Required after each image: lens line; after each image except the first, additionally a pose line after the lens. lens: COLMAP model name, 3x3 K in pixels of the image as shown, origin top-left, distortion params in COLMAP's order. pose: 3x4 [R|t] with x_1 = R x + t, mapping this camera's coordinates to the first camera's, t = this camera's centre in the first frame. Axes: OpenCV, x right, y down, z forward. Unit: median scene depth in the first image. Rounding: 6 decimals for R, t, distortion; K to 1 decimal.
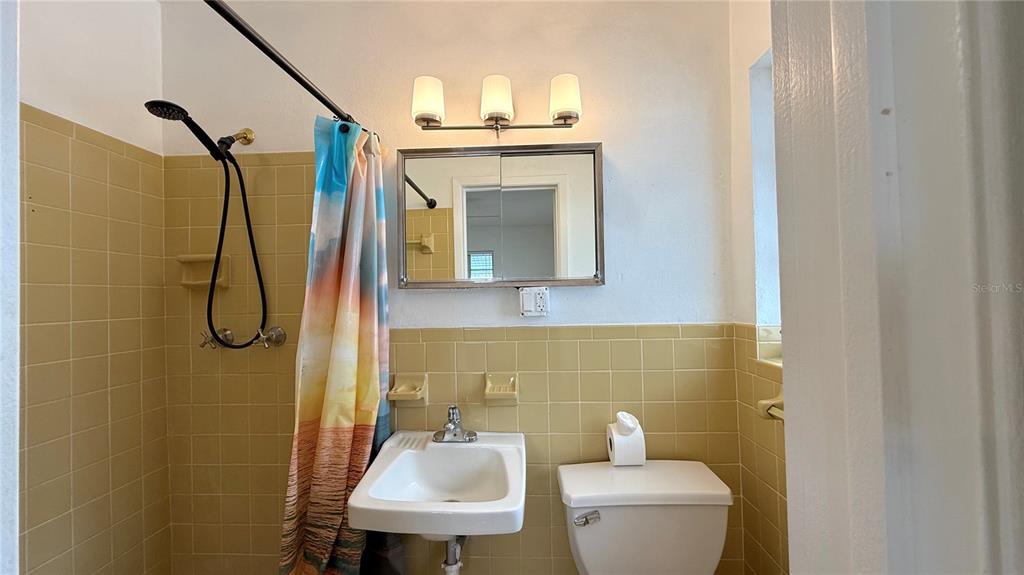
lens RADIAL K [[417.7, 0, 512.0], [0, 417.7, 287.5], [0, 0, 1]] dist [0.001238, 0.000163]
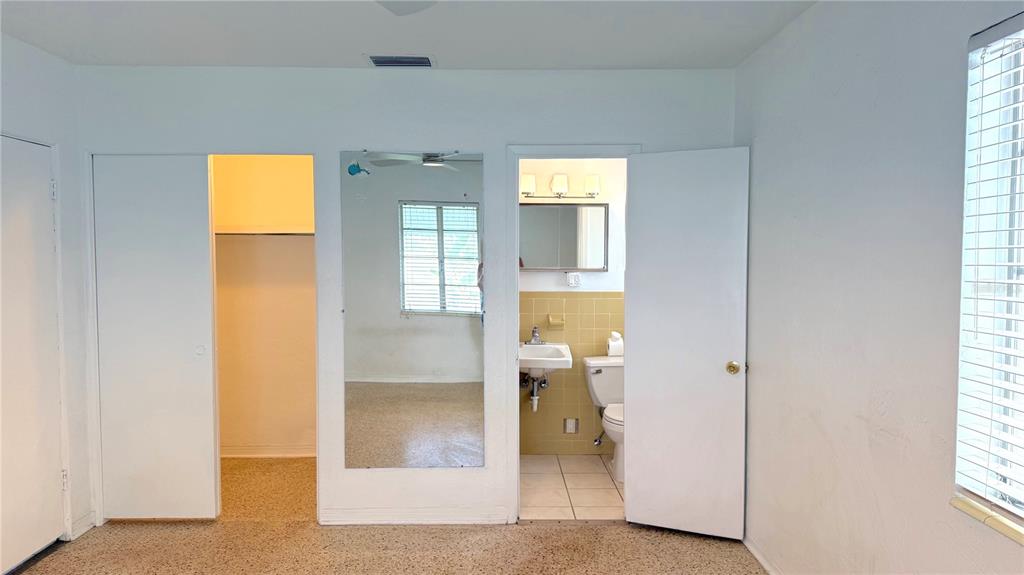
lens RADIAL K [[715.2, 0, 514.2], [0, 715.2, 292.4], [0, 0, 1]] dist [0.168722, -0.293044]
pose [[0.998048, 0.018951, 0.059514, -0.458073], [-0.022646, 0.997818, 0.062027, -0.116051], [-0.058209, -0.063254, 0.996299, -2.559343]]
